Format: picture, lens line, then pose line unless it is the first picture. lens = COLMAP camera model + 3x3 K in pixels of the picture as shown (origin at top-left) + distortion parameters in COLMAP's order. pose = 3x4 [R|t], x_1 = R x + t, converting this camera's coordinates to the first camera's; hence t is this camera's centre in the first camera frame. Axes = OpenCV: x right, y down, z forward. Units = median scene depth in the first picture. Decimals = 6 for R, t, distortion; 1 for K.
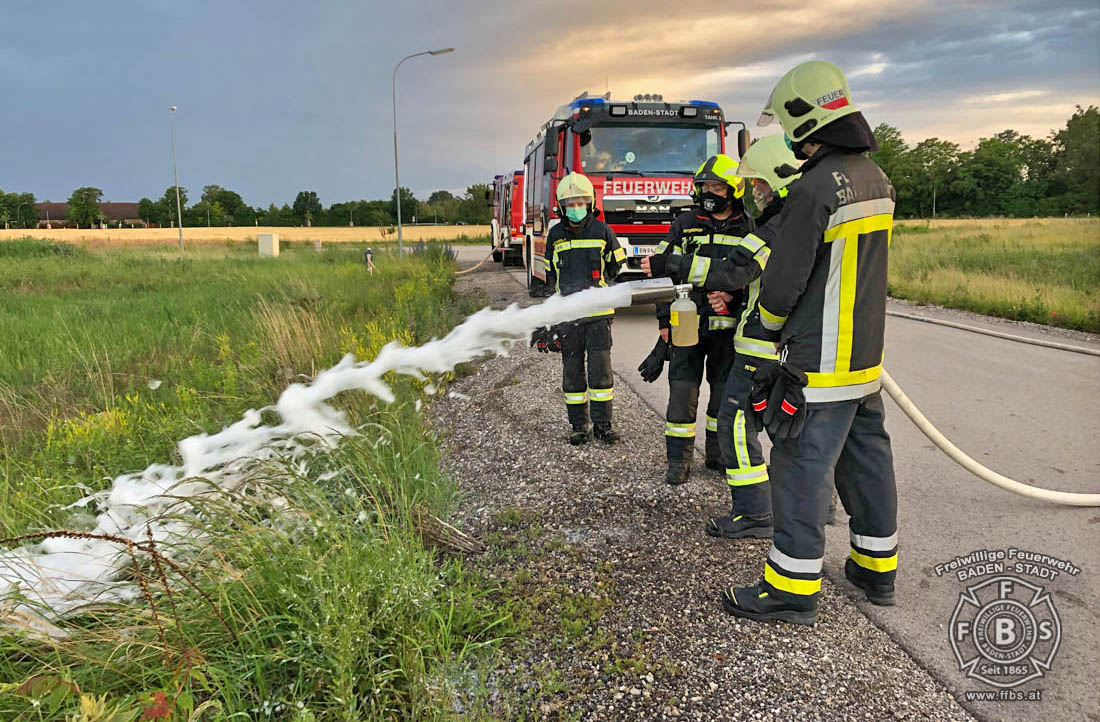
lens RADIAL K [[947.3, 0, 548.4], [0, 947.3, 326.4], [0, 0, 1]] dist [0.053767, -0.056972]
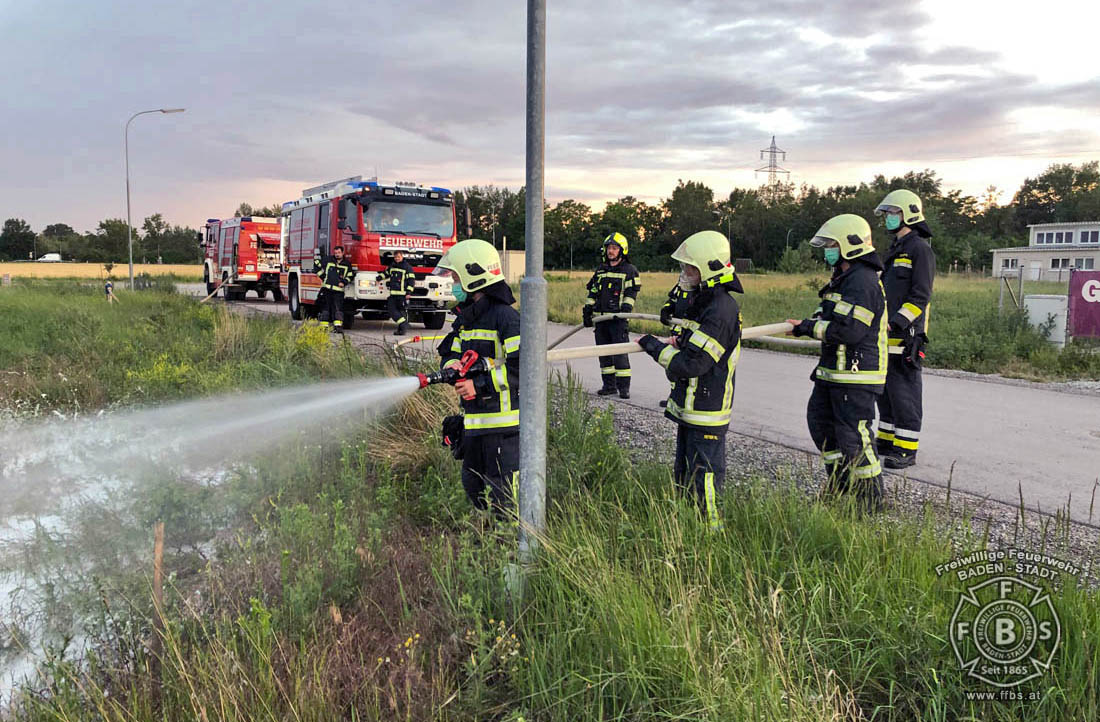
lens RADIAL K [[947.3, 0, 563.5], [0, 947.3, 371.5], [0, 0, 1]] dist [0.053767, -0.056972]
pose [[0.930414, -0.014124, 0.366238, -0.044734], [0.014699, 0.999891, 0.001220, 0.012680], [-0.366215, 0.004249, 0.930520, -0.103095]]
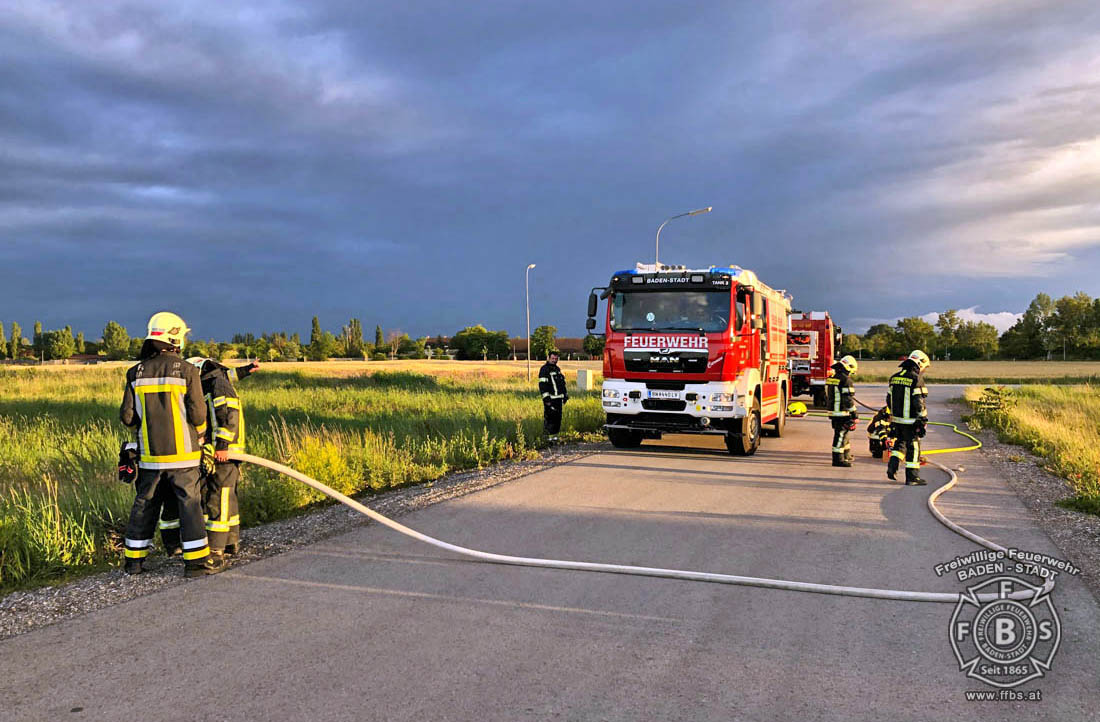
lens RADIAL K [[947.3, 0, 557.0], [0, 947.3, 358.0], [0, 0, 1]] dist [0.053767, -0.056972]
pose [[0.887871, 0.011548, -0.459948, 0.105605], [-0.060218, 0.994002, -0.091286, -0.001721], [0.456135, 0.108747, 0.883241, -0.022695]]
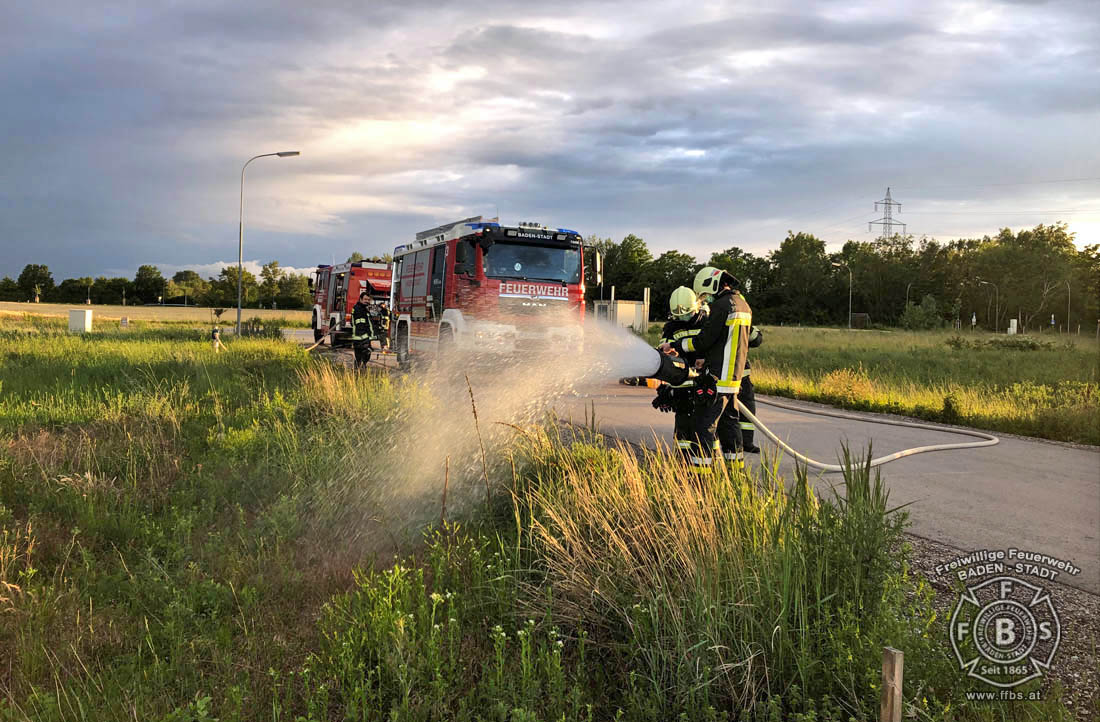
lens RADIAL K [[947.3, 0, 546.5], [0, 947.3, 350.7], [0, 0, 1]] dist [0.053767, -0.056972]
pose [[0.966970, 0.033602, 0.252666, -0.042397], [-0.015579, 0.997211, -0.072996, 0.008095], [-0.254414, 0.066648, 0.964796, -0.063042]]
